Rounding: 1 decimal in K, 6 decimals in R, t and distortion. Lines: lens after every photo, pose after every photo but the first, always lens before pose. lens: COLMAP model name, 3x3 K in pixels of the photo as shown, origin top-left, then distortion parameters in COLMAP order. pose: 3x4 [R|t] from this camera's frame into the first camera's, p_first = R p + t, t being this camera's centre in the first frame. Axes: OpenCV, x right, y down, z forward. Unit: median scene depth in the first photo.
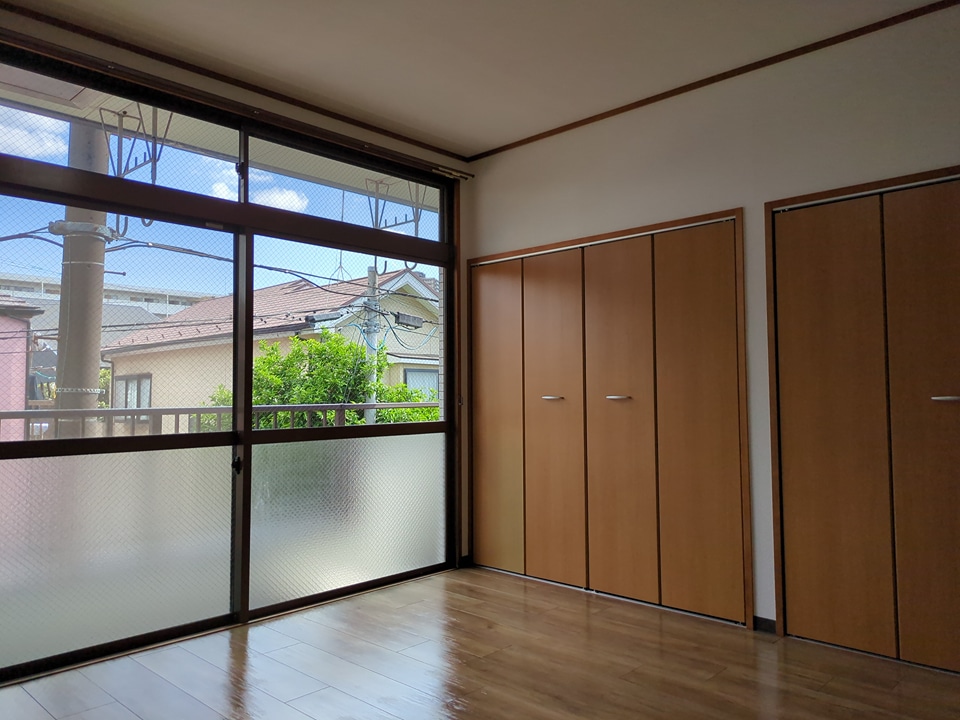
lens RADIAL K [[722.6, 0, 480.0], [0, 722.6, 360.0], [0, 0, 1]] dist [0.012211, 0.007533]
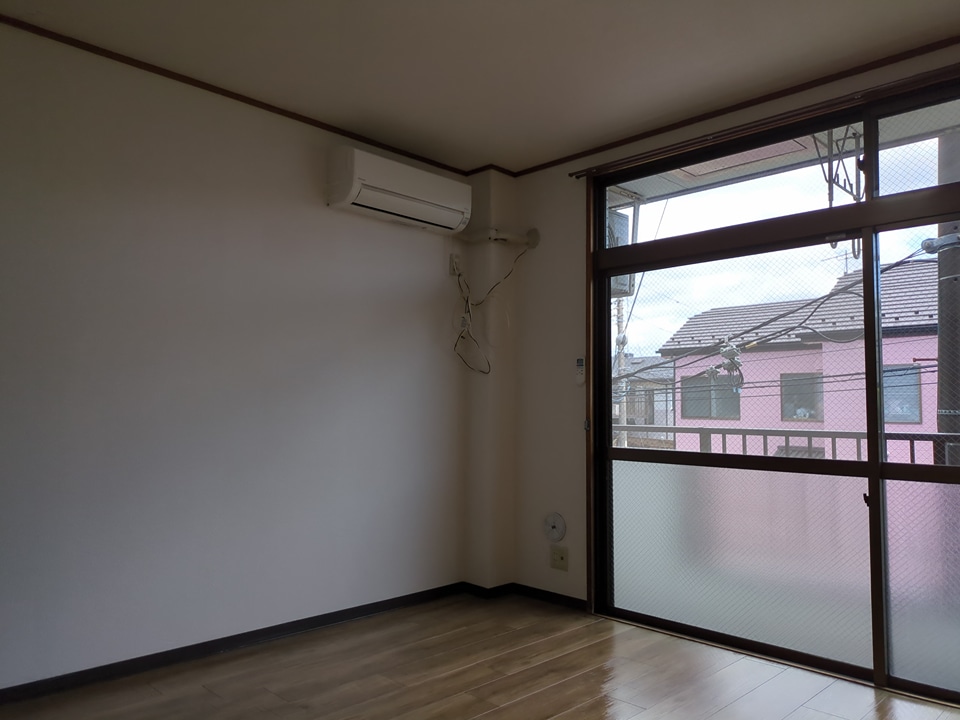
lens RADIAL K [[736.4, 0, 480.0], [0, 736.4, 360.0], [0, 0, 1]] dist [0.006631, 0.004474]
pose [[-0.012358, -0.059204, -0.998169, 0.572933], [0.034012, 0.997643, -0.059594, 0.013775], [0.999345, -0.034686, -0.010315, 0.546801]]
